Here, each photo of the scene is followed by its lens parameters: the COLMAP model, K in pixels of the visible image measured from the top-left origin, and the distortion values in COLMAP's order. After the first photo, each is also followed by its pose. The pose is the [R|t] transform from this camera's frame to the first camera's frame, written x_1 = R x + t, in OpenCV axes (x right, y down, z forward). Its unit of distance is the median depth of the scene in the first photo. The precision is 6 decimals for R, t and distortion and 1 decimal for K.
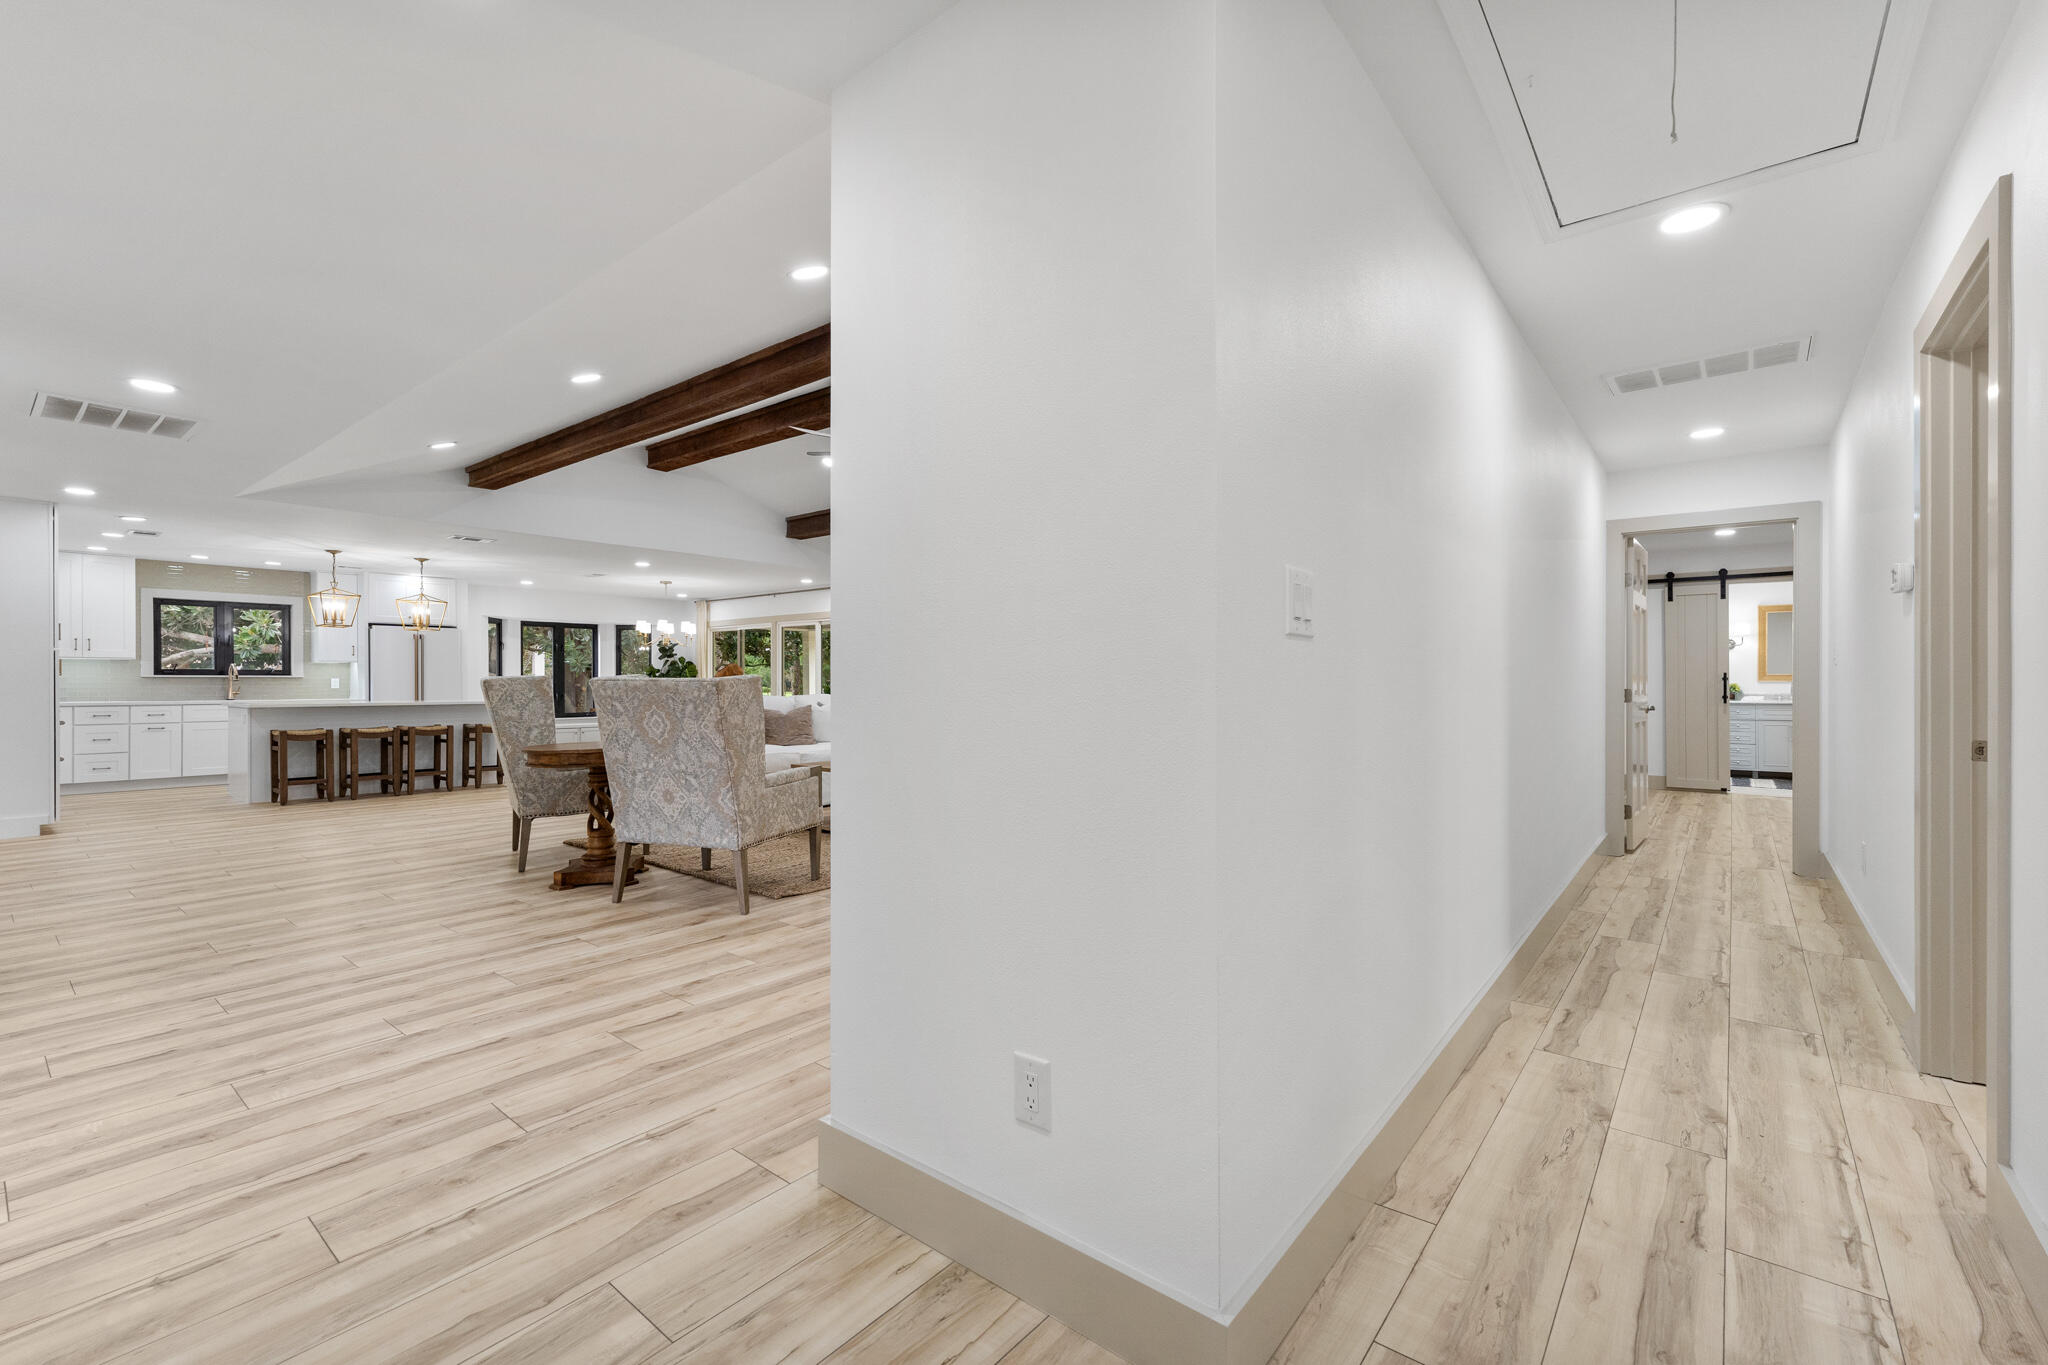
lens RADIAL K [[900.4, 0, 1024.0], [0, 900.4, 682.5], [0, 0, 1]] dist [-0.003302, -0.000412]
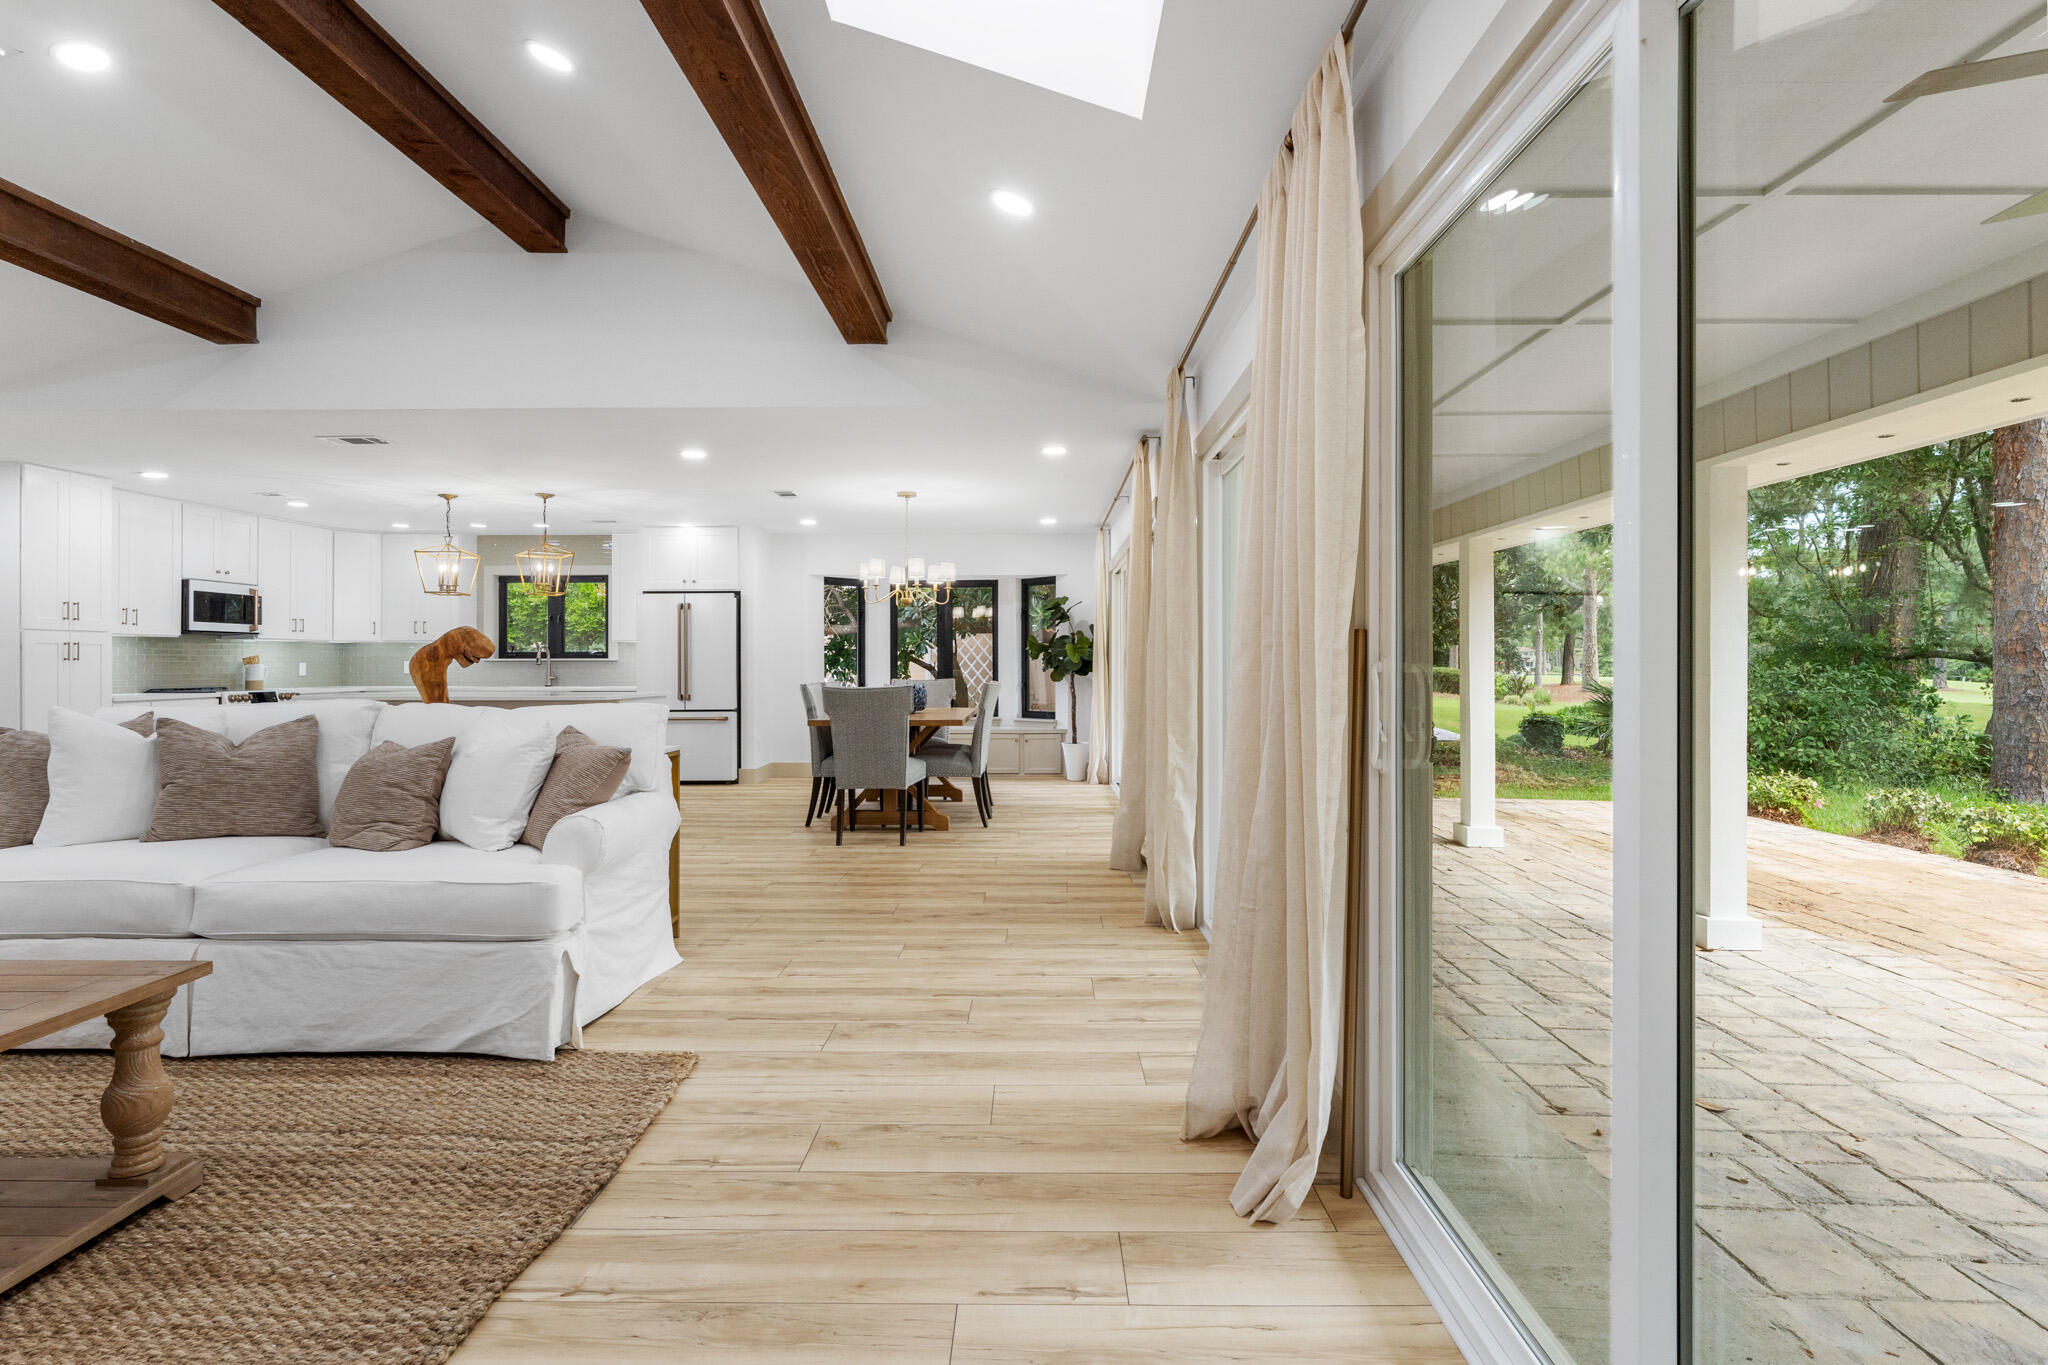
lens RADIAL K [[991.3, 0, 1015.5], [0, 991.3, 671.2], [0, 0, 1]] dist [0.001281, 0.000046]
pose [[0.615708, 0.004779, -0.787960, 0.139691], [0.003417, 0.999956, 0.008735, -0.001708], [0.787967, -0.008071, 0.615665, 0.617647]]
